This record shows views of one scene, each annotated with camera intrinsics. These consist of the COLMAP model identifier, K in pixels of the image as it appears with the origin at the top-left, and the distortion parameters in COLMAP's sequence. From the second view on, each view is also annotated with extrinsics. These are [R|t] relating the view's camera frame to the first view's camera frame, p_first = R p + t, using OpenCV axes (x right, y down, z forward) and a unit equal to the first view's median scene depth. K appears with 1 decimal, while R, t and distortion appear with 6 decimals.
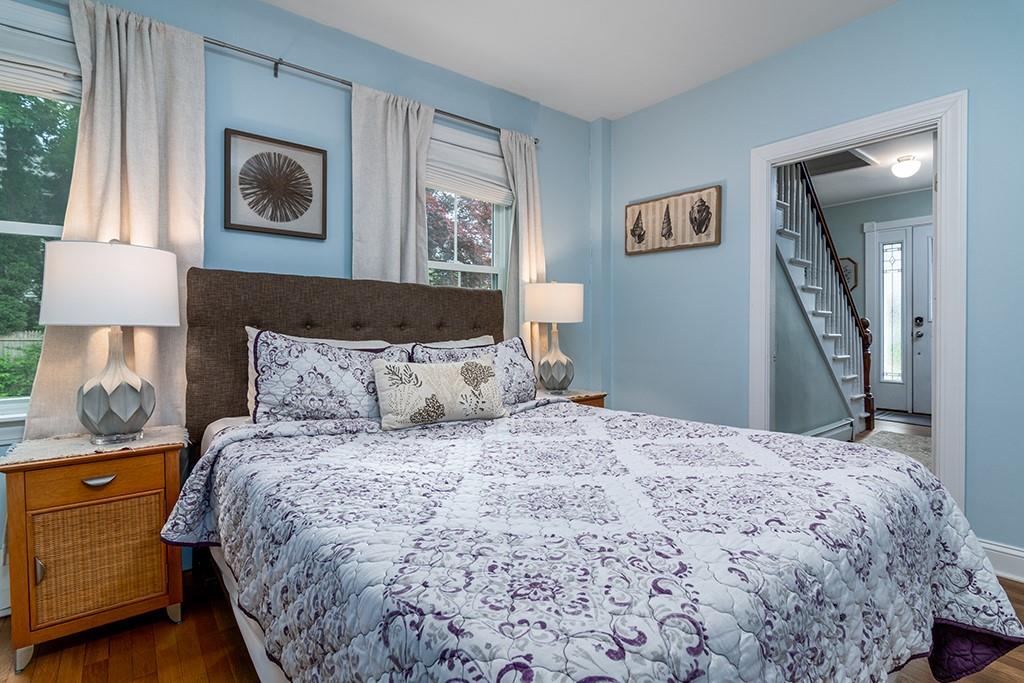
lens RADIAL K [[494.7, 0, 511.1], [0, 494.7, 327.0], [0, 0, 1]] dist [0.000970, 0.000202]
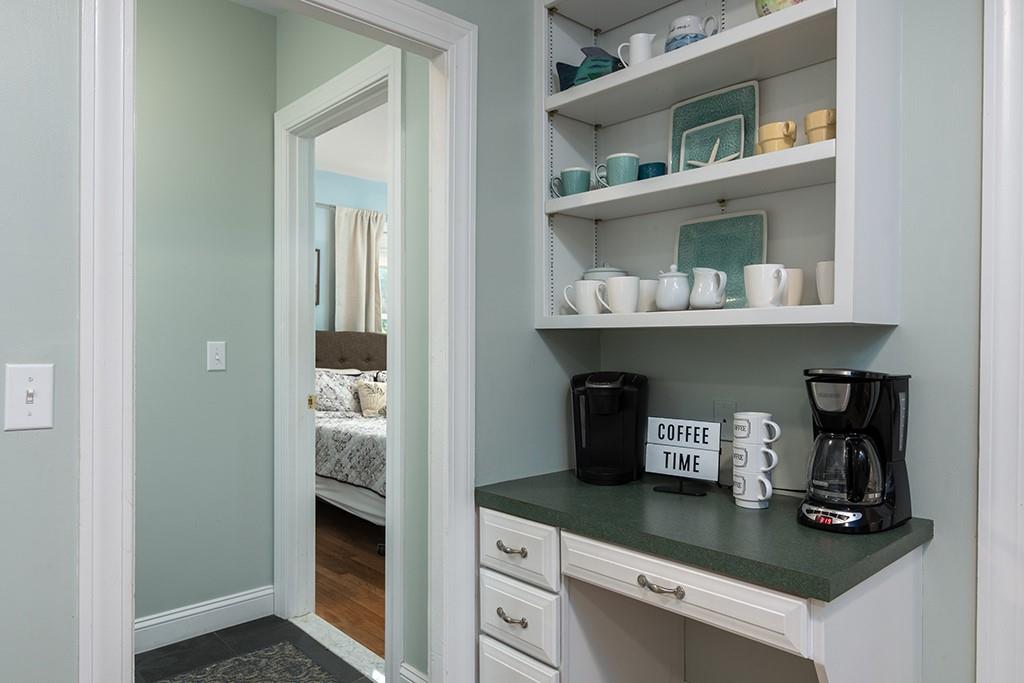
lens RADIAL K [[671.2, 0, 512.0], [0, 671.2, 341.5], [0, 0, 1]] dist [0.002281, 0.001137]
pose [[0.997299, 0.003536, 0.073357, 0.099052], [-0.003619, 0.999993, 0.000995, -0.074204], [-0.073353, -0.001258, 0.997305, -1.378296]]
